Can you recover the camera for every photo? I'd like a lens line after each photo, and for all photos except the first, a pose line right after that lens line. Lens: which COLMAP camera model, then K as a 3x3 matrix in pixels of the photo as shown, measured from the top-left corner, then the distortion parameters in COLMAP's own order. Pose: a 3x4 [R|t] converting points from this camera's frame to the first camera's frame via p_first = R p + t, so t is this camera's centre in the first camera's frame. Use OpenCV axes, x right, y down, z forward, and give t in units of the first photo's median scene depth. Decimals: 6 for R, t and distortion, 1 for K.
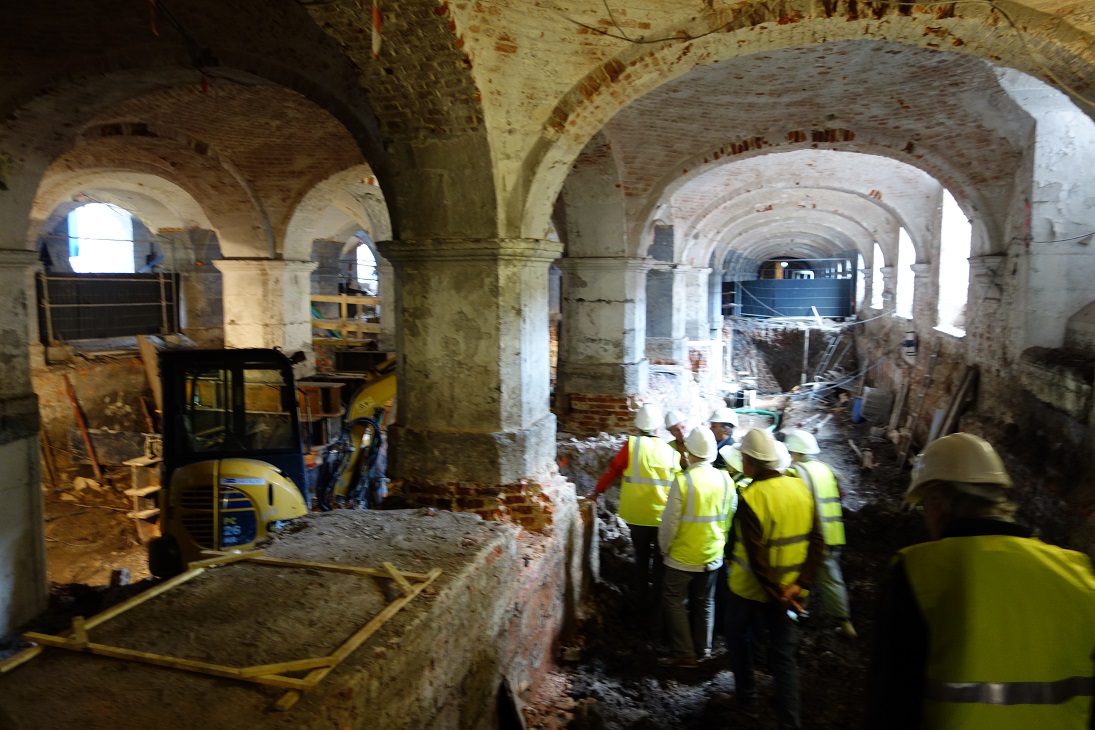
lens RADIAL K [[857.3, 0, 547.5], [0, 857.3, 365.0], [0, 0, 1]] dist [0.004428, -0.003961]
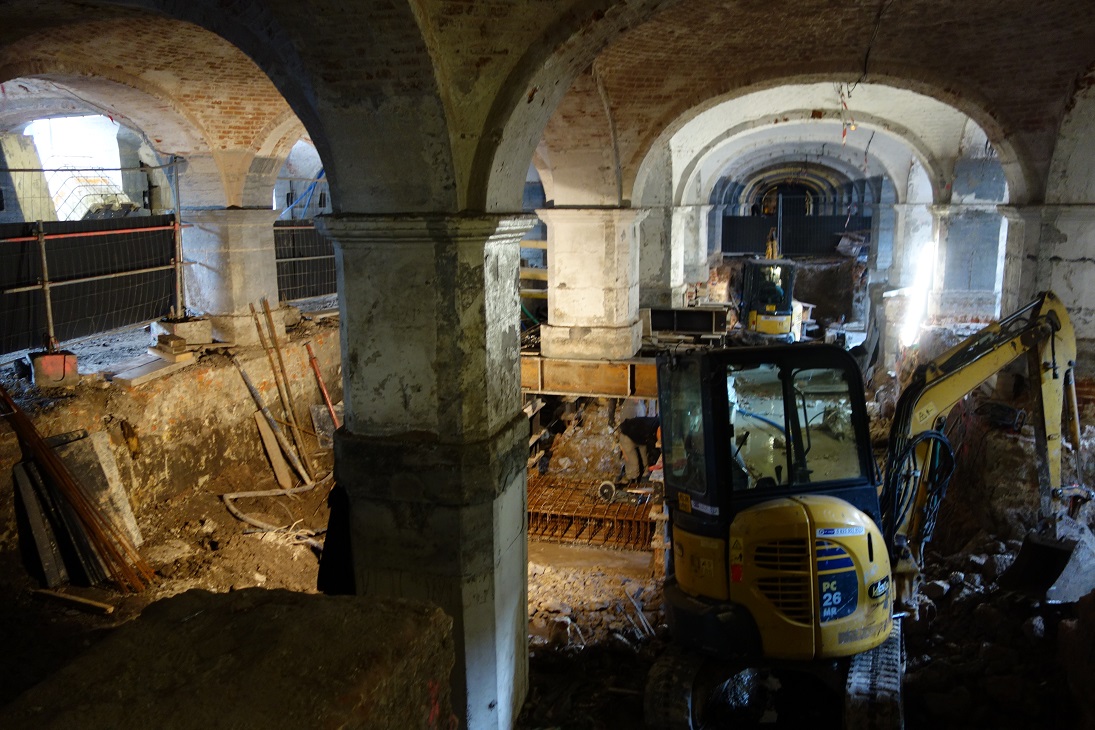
lens RADIAL K [[857.3, 0, 547.5], [0, 857.3, 365.0], [0, 0, 1]] dist [0.004428, -0.003961]
pose [[0.999955, -0.009463, 0.000174, -0.302170], [0.009415, 0.996410, 0.084139, -0.034452], [-0.000969, -0.084133, 0.996454, 0.143718]]
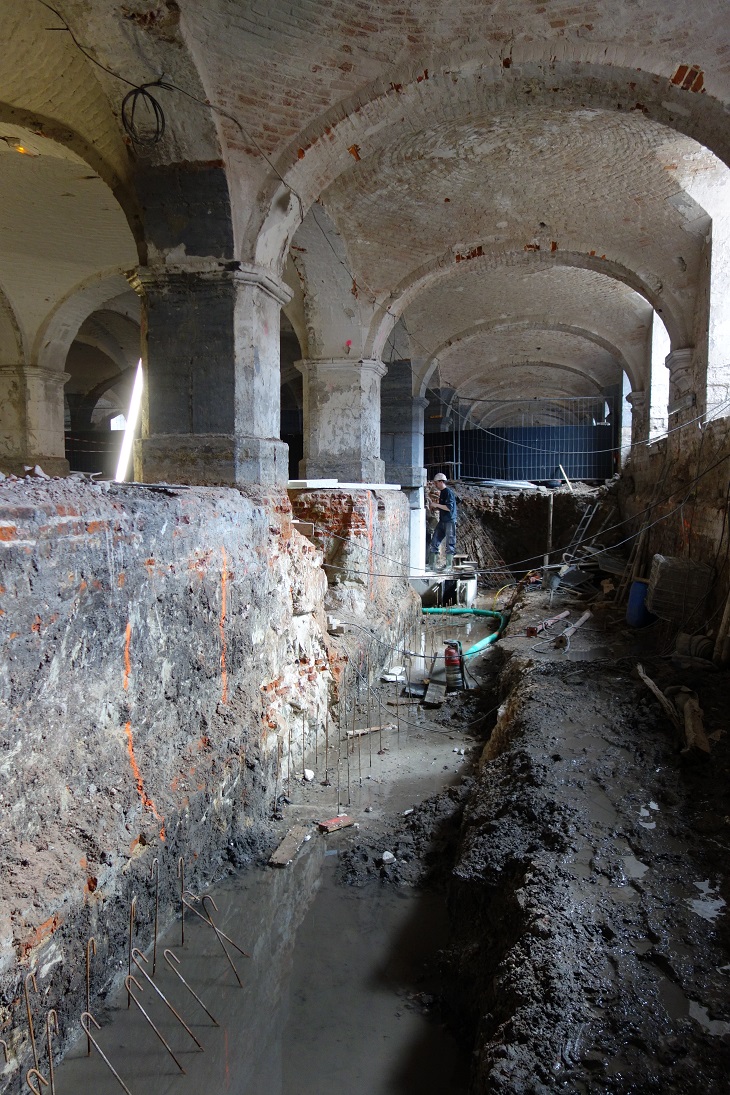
lens RADIAL K [[857.3, 0, 365.0], [0, 857.3, 547.5], [0, 0, 1]] dist [0.004428, -0.003961]
pose [[0.997577, -0.002722, 0.069519, 0.182800], [0.004932, 0.999487, -0.031644, 0.040978], [-0.069397, 0.031910, 0.997079, 0.563865]]
